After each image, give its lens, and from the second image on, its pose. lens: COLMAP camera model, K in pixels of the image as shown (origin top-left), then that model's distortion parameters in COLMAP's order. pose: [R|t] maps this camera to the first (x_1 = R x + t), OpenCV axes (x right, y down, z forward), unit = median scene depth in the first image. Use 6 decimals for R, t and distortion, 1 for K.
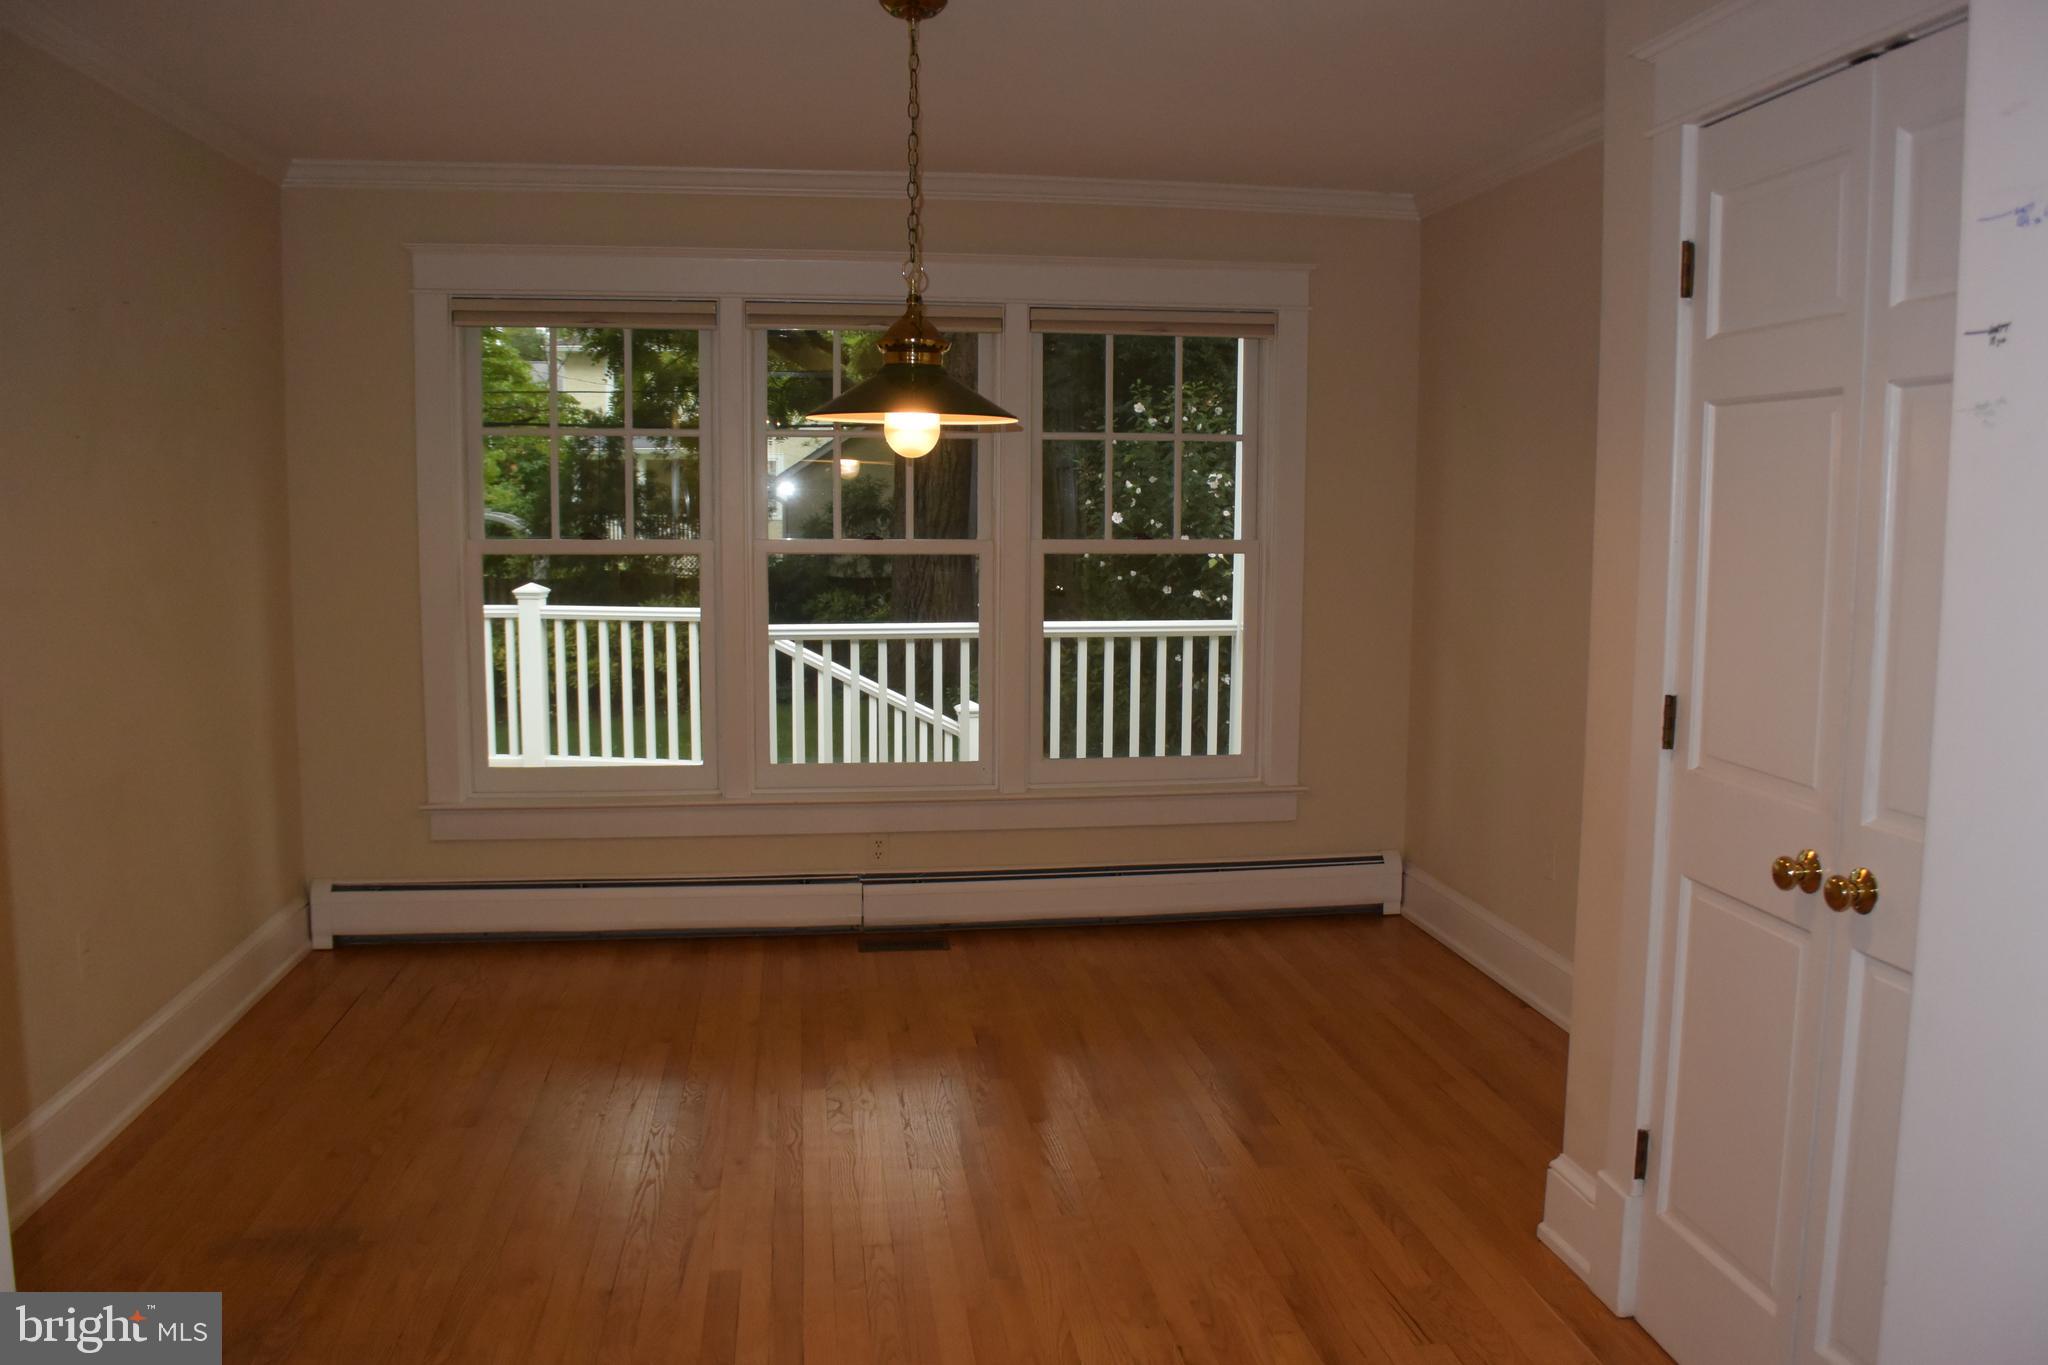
lens RADIAL K [[1601.4, 0, 1024.4], [0, 1601.4, 681.8], [0, 0, 1]] dist [-0.121701, 0.066215]
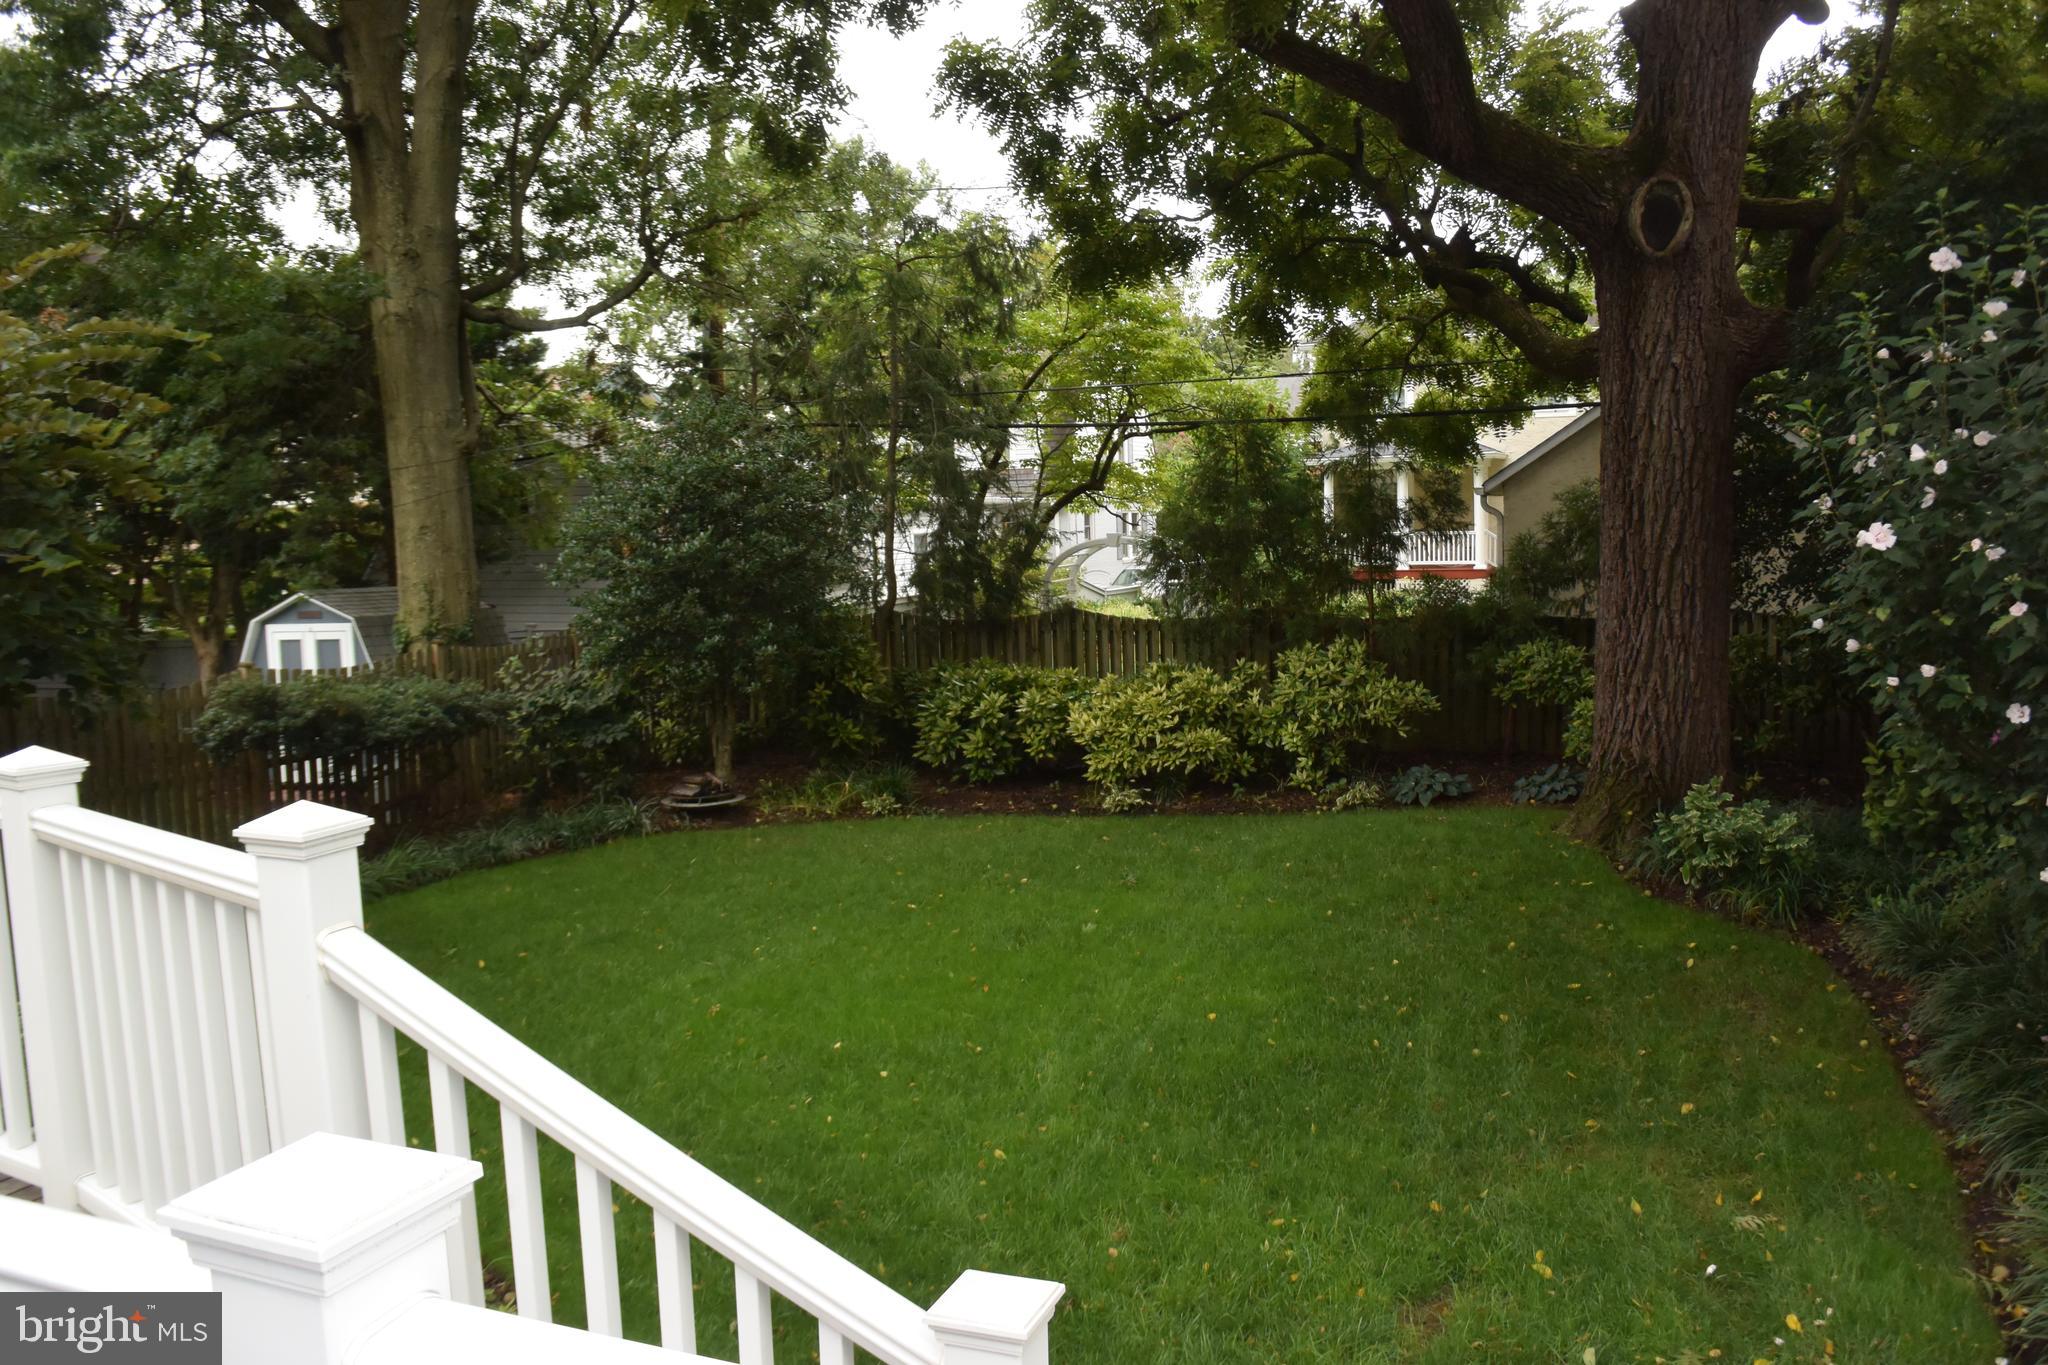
lens RADIAL K [[1601.4, 0, 1023.0], [0, 1601.4, 687.4], [0, 0, 1]] dist [-0.121701, 0.066215]
pose [[0.863561, 0.017426, -0.503943, 0.067955], [-0.020901, 0.999781, -0.001244, -0.058474], [0.503811, 0.011607, 0.863736, 0.544795]]
